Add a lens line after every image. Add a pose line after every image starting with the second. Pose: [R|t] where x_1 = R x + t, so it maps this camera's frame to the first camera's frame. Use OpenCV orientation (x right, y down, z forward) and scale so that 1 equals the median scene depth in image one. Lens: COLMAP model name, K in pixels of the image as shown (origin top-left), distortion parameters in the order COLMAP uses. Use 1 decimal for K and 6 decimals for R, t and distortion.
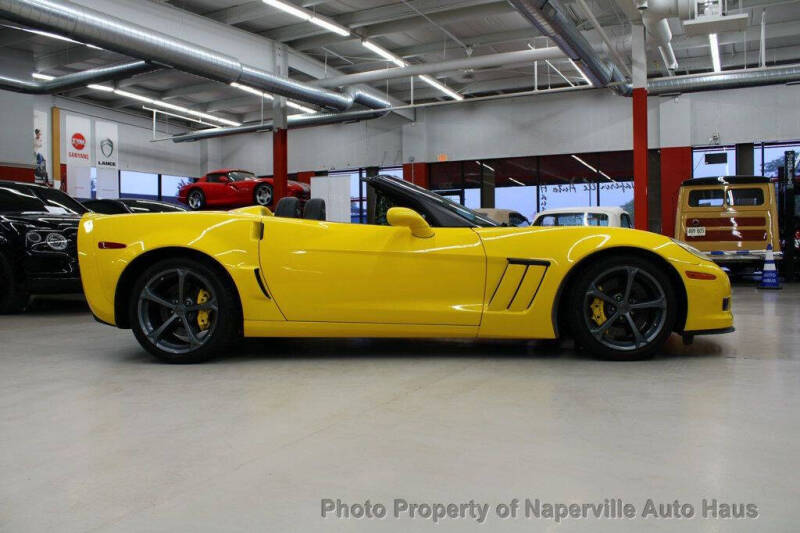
lens RADIAL K [[670.8, 0, 398.7], [0, 670.8, 268.2], [0, 0, 1]] dist [-0.168691, 0.144112]
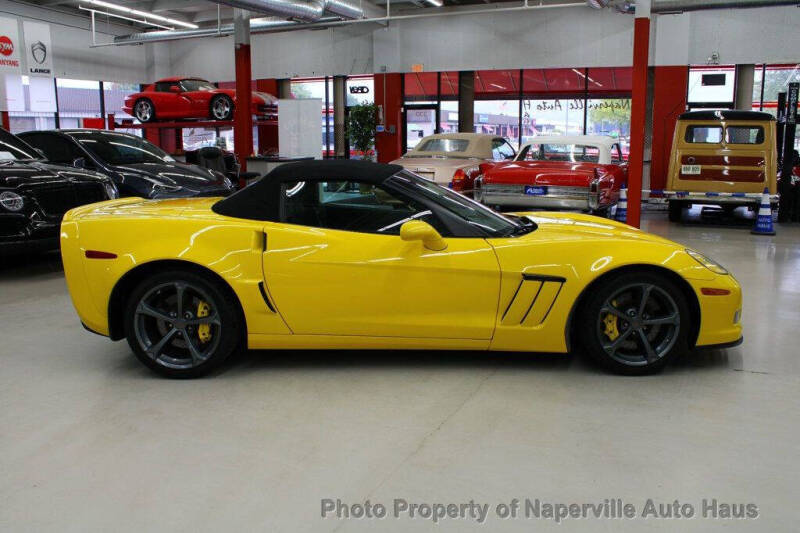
lens RADIAL K [[722.4, 0, 402.1], [0, 722.4, 273.3], [0, 0, 1]] dist [-0.171625, 0.173500]
pose [[0.998091, -0.003065, 0.061681, -0.023280], [-0.006485, 0.988046, 0.154026, -0.053089], [-0.061416, -0.154132, 0.986140, -0.006600]]
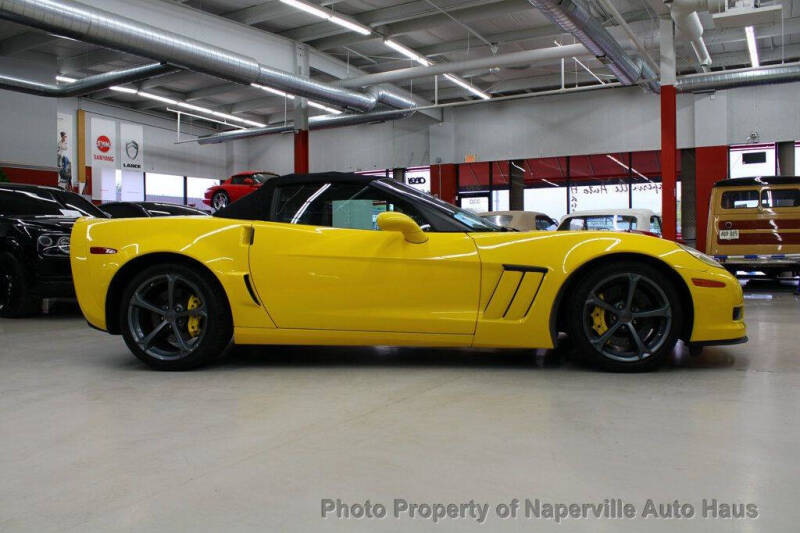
lens RADIAL K [[682.4, 0, 400.8], [0, 682.4, 270.2], [0, 0, 1]] dist [-0.169849, 0.154329]
pose [[0.998751, 0.002208, -0.049922, 0.019678], [-0.002240, 0.999997, -0.000599, -0.001746], [0.049921, 0.000710, 0.998753, 0.005408]]
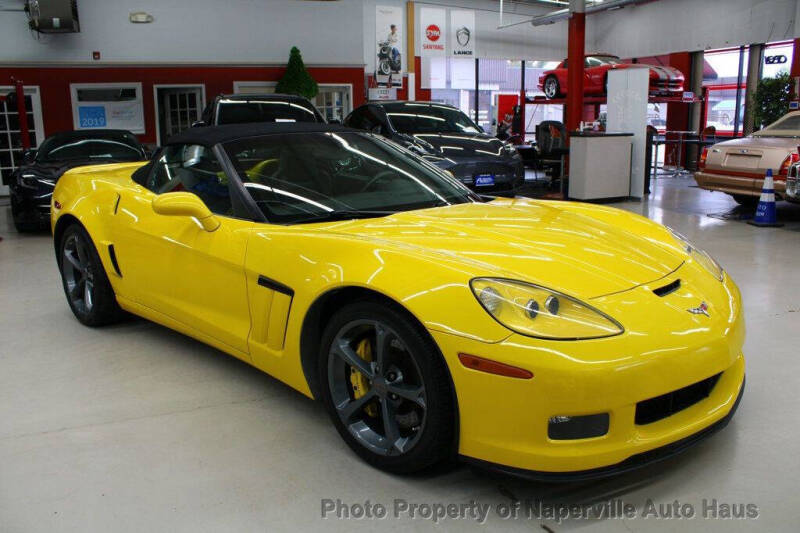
lens RADIAL K [[670.8, 0, 398.7], [0, 670.8, 268.2], [0, 0, 1]] dist [-0.168691, 0.144112]
pose [[0.771439, 0.139637, -0.620793, 0.214125], [-0.018362, 0.980103, 0.197641, -0.048997], [0.636038, -0.141069, 0.758653, 0.170534]]
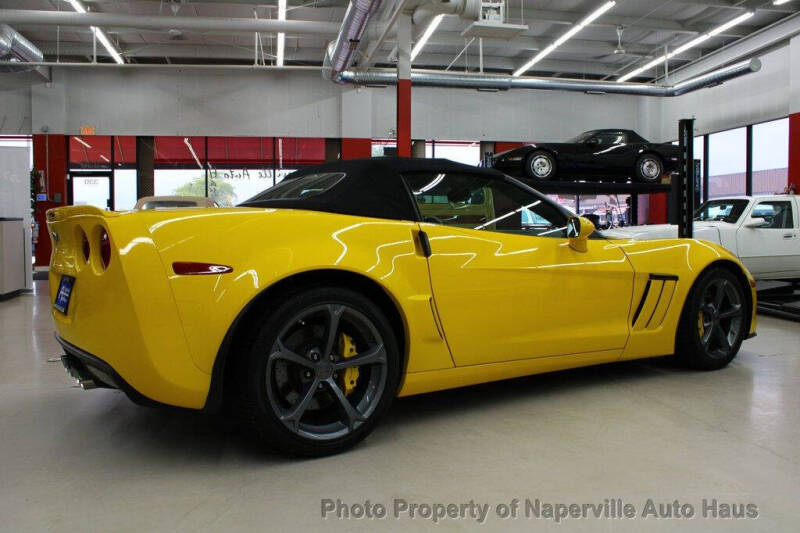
lens RADIAL K [[705.9, 0, 399.9], [0, 705.9, 268.8], [0, 0, 1]] dist [-0.176605, 0.177421]
pose [[0.789517, -0.025502, 0.613198, -0.213895], [0.012909, 0.999605, 0.024951, -0.015140], [-0.613592, -0.011784, 0.789535, 0.136083]]
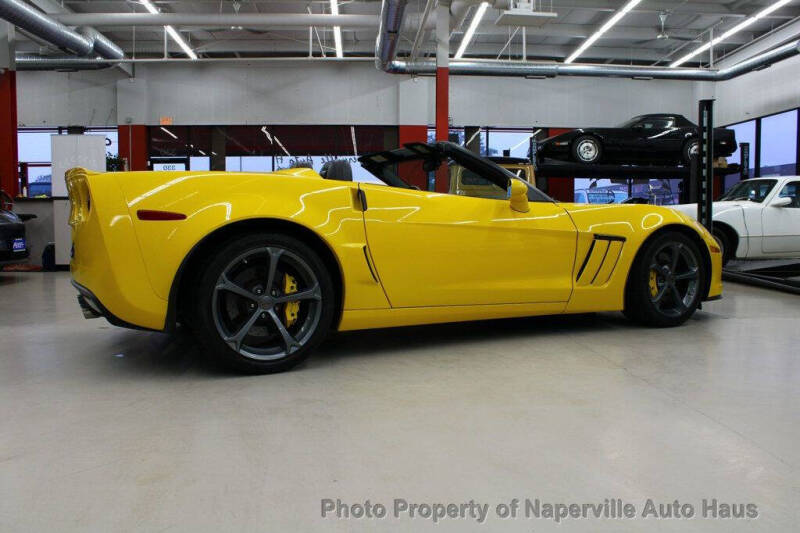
lens RADIAL K [[684.8, 0, 400.7], [0, 684.8, 269.8], [0, 0, 1]] dist [-0.161026, 0.135247]
pose [[0.856885, -0.028355, 0.514727, -0.188284], [0.006884, 0.999026, 0.043574, -0.002148], [-0.515461, -0.033795, 0.856246, 0.080704]]
